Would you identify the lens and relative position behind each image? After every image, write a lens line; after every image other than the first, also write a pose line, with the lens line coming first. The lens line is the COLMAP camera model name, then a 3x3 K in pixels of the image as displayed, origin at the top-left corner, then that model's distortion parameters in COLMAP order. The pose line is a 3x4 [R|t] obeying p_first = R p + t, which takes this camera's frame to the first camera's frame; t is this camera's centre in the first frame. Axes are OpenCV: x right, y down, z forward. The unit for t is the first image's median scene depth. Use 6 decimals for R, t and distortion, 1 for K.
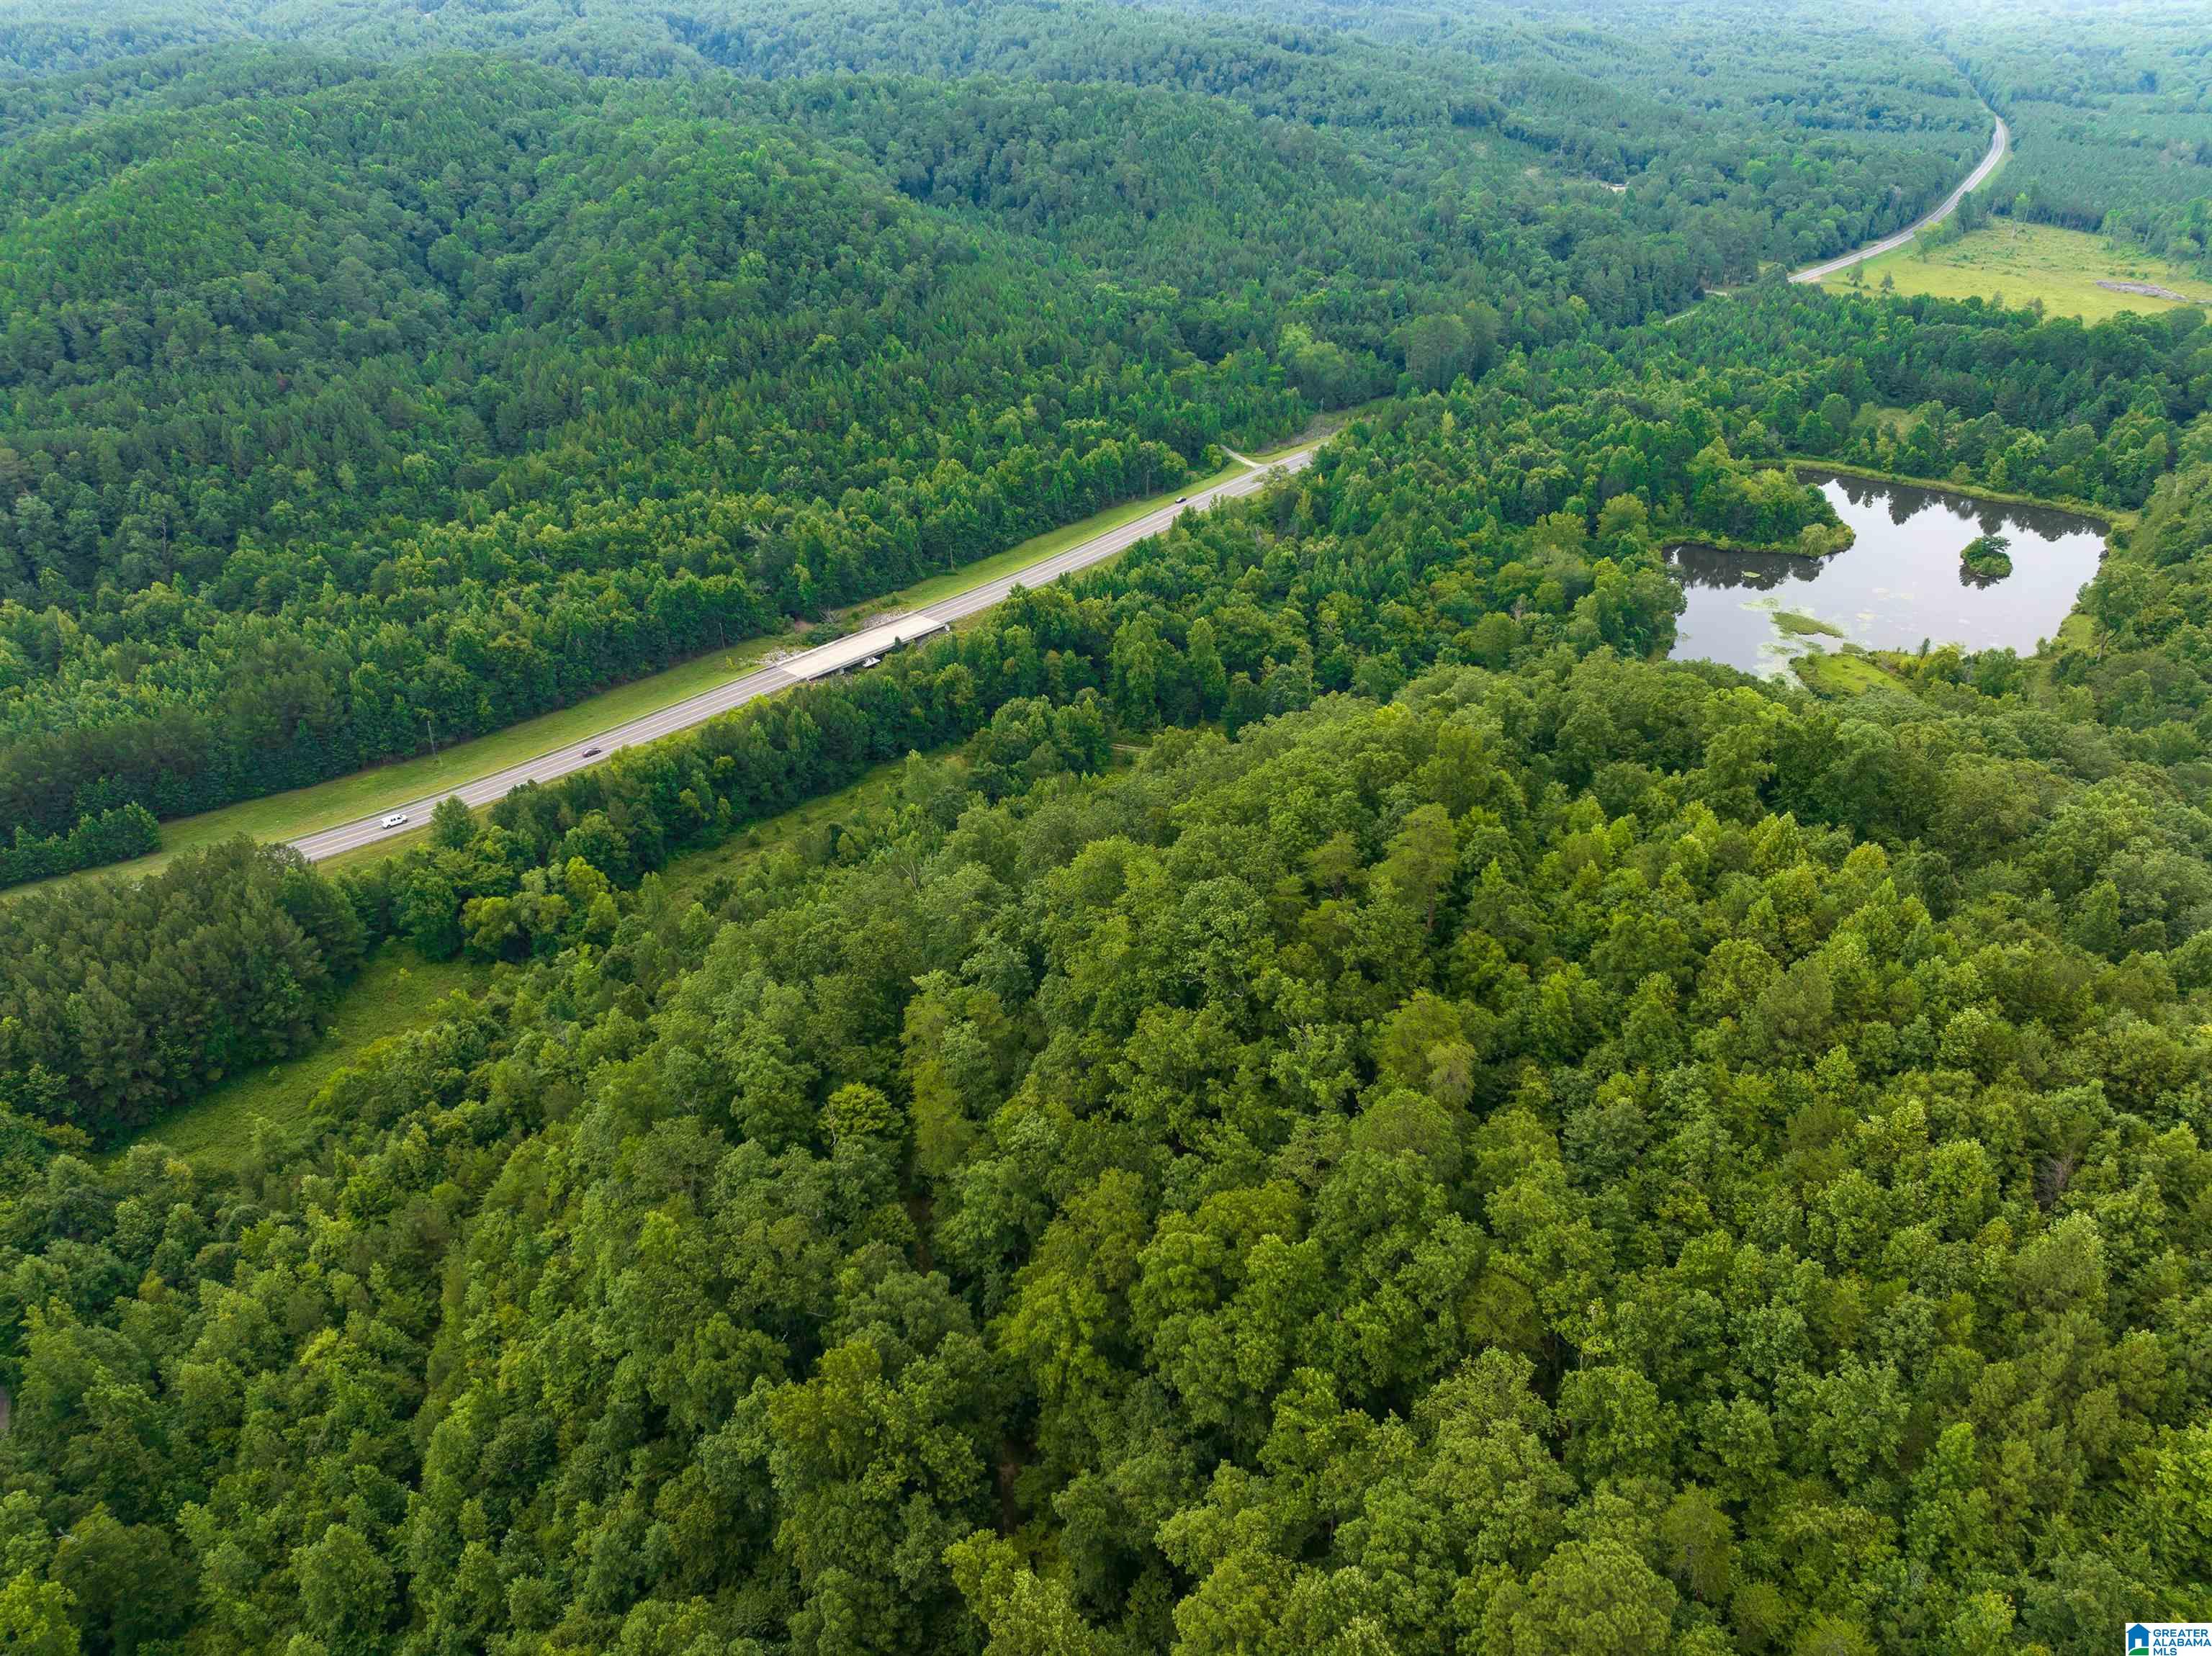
lens RADIAL K [[1569.0, 0, 1104.4], [0, 1569.0, 804.9], [0, 0, 1]] dist [-0.071678, 0.045016]
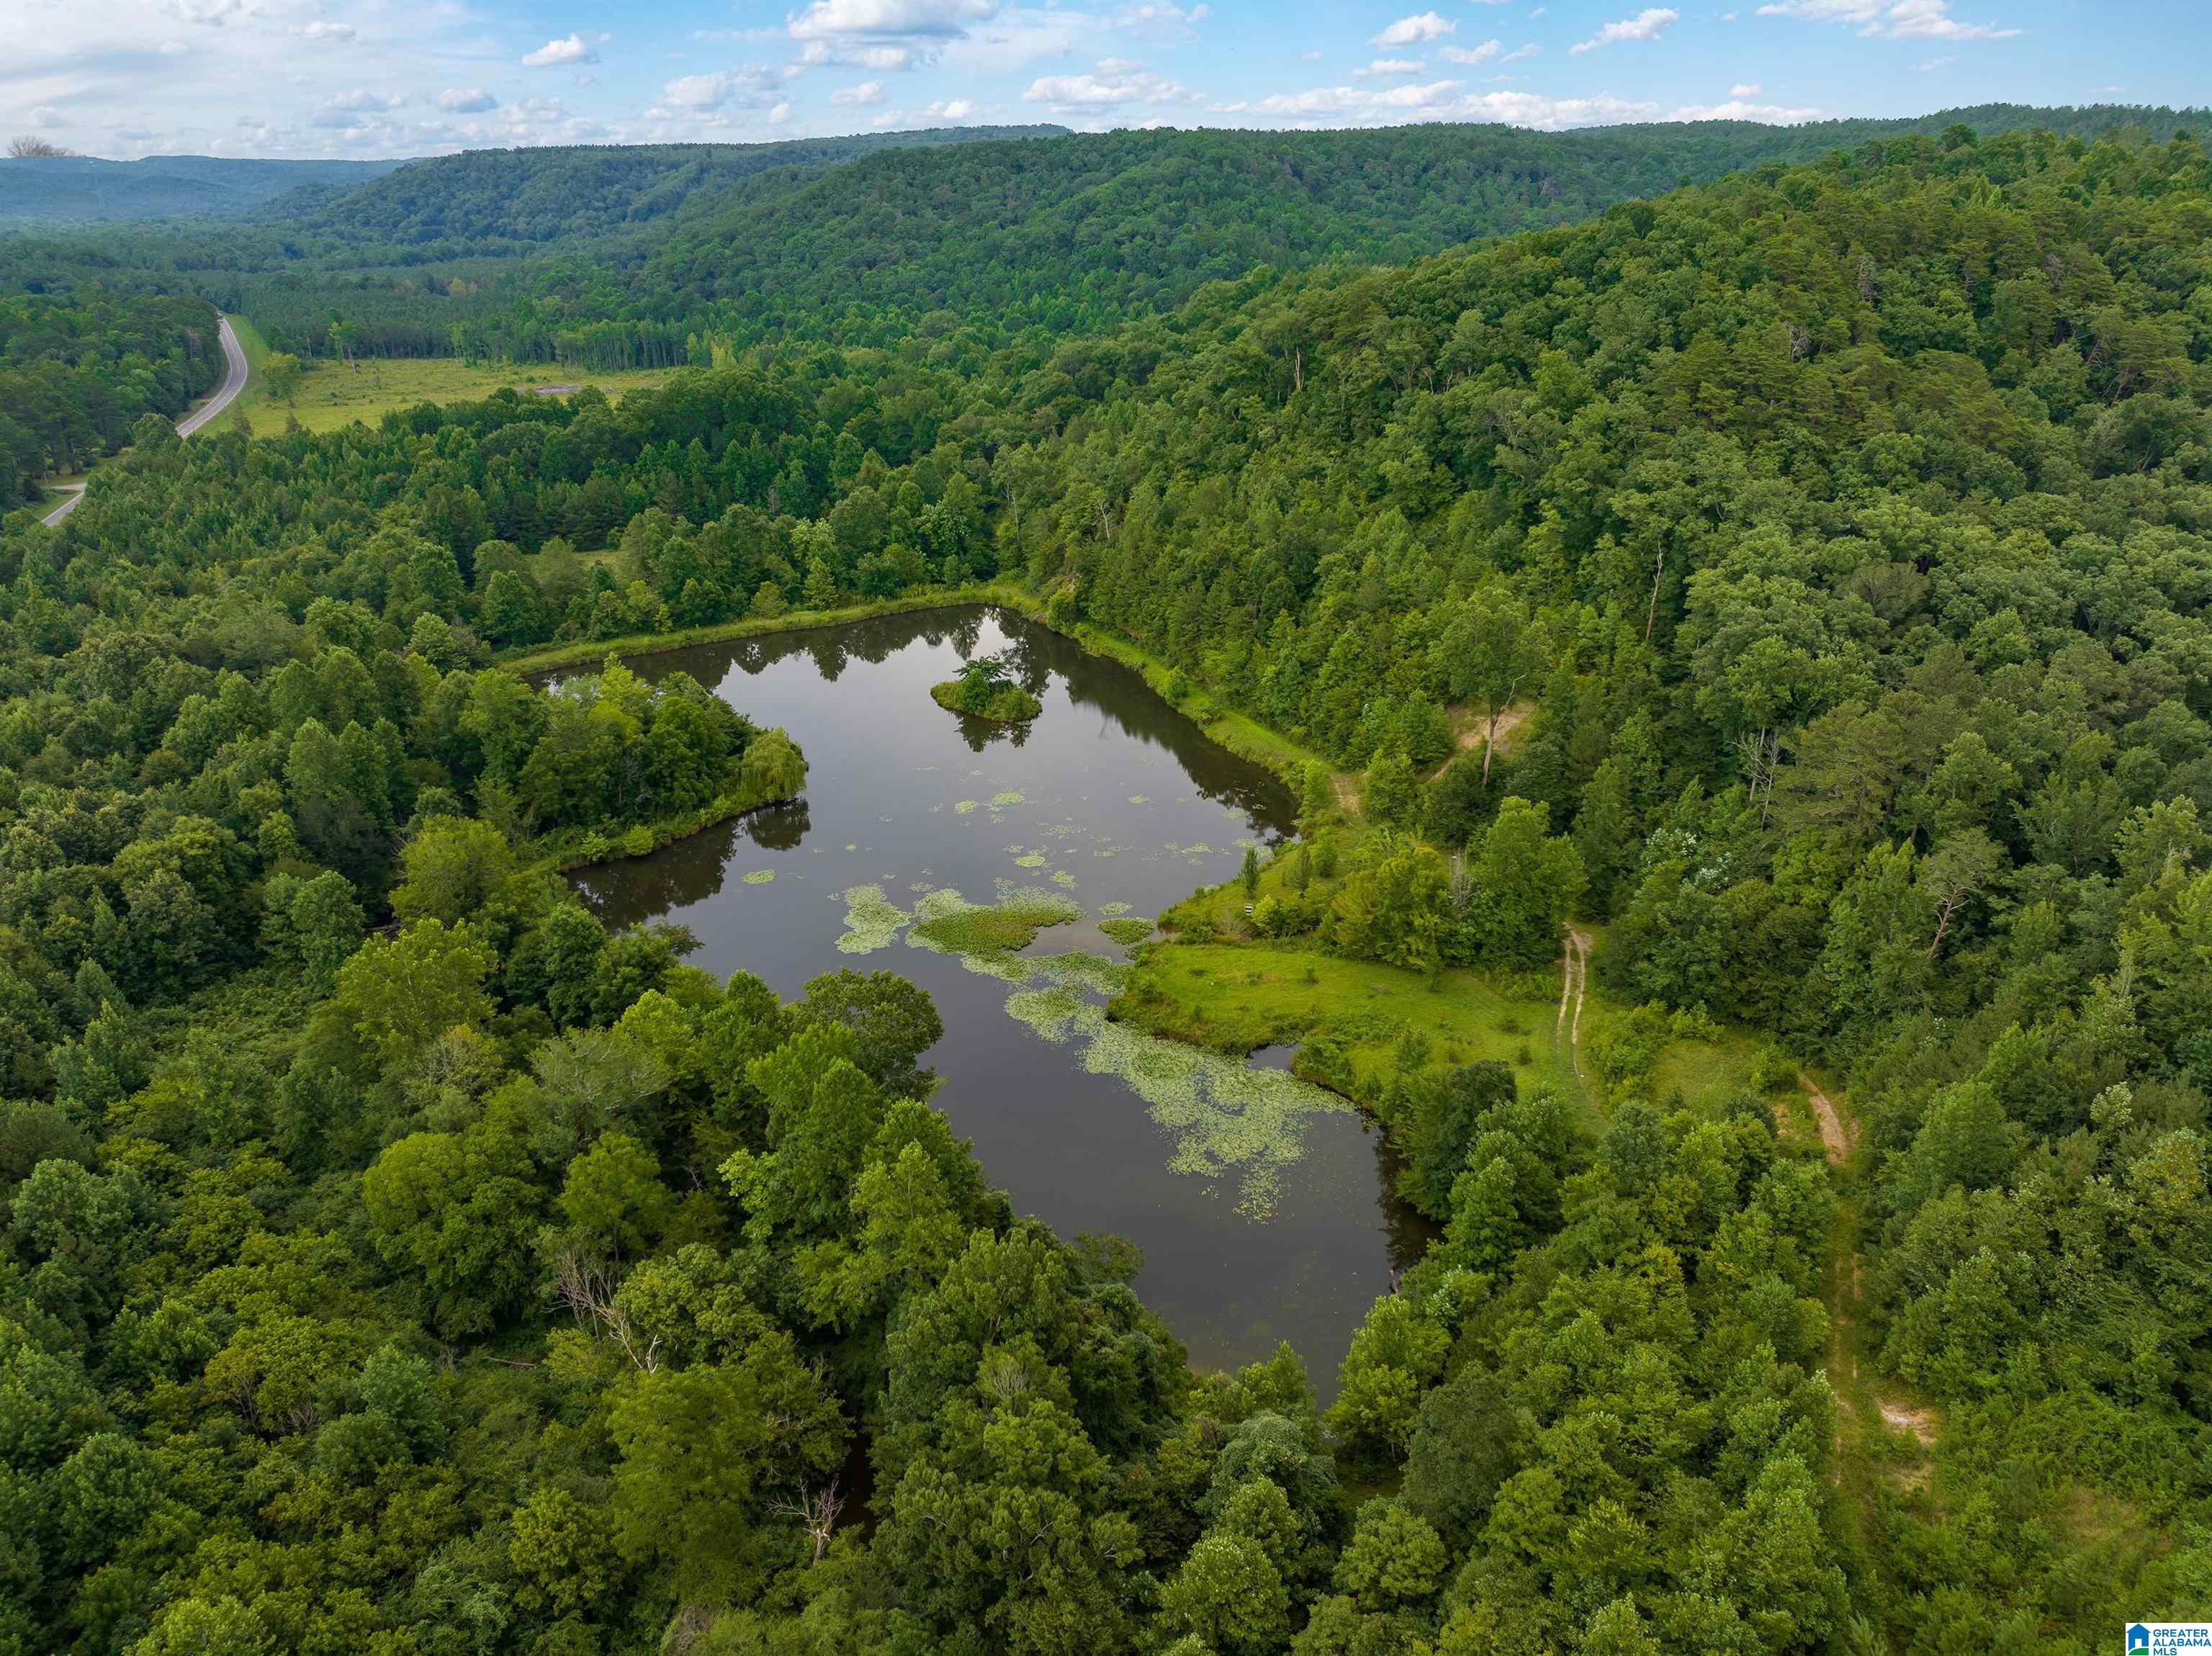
lens RADIAL K [[1562.8, 0, 1100.8], [0, 1562.8, 819.0], [0, 0, 1]] dist [-0.044286, 0.010351]
pose [[0.463701, -0.345400, 0.815892, 0.082312], [0.454002, 0.883422, 0.115963, -0.150410], [-0.760831, 0.316645, 0.566456, 0.576569]]
